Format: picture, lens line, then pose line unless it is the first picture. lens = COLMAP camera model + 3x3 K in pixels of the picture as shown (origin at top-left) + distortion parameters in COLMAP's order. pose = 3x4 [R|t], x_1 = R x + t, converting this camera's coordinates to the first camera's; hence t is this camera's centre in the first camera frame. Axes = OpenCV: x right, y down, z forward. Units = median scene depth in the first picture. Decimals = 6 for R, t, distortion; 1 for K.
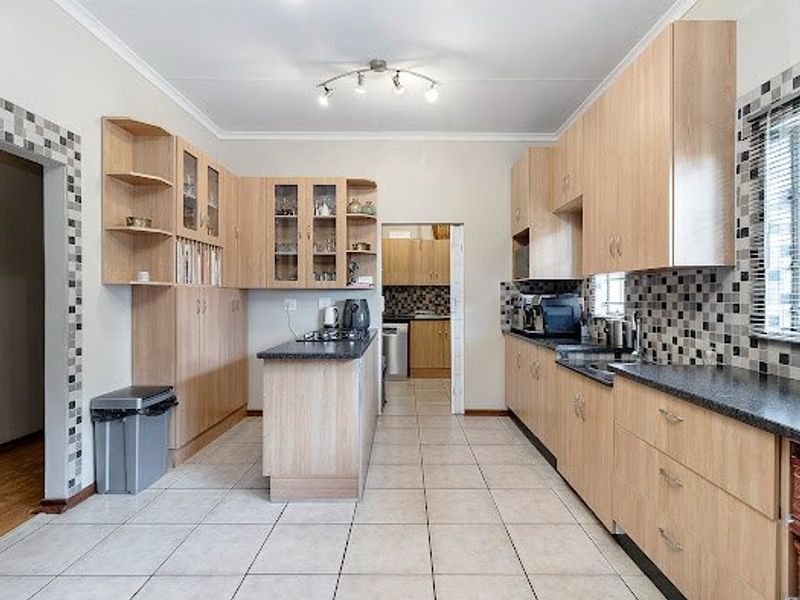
lens RADIAL K [[417.9, 0, 400.0], [0, 417.9, 297.5], [0, 0, 1]] dist [0.000750, 0.000078]
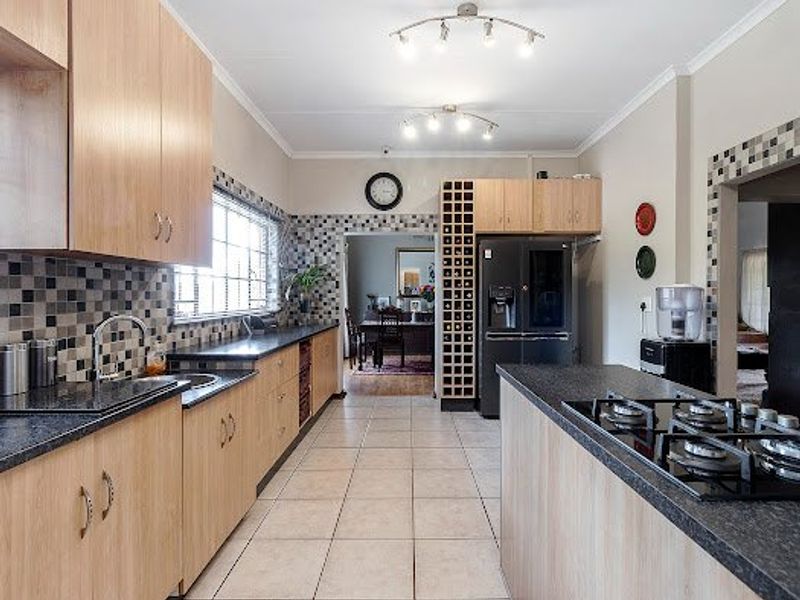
lens RADIAL K [[417.9, 0, 401.4], [0, 417.9, 297.4], [0, 0, 1]] dist [0.000750, 0.000078]
pose [[-0.999995, -0.003128, -0.000723, 0.098050], [-0.003134, 0.999961, 0.008208, -0.004764], [0.000698, 0.008210, -0.999966, 1.943657]]
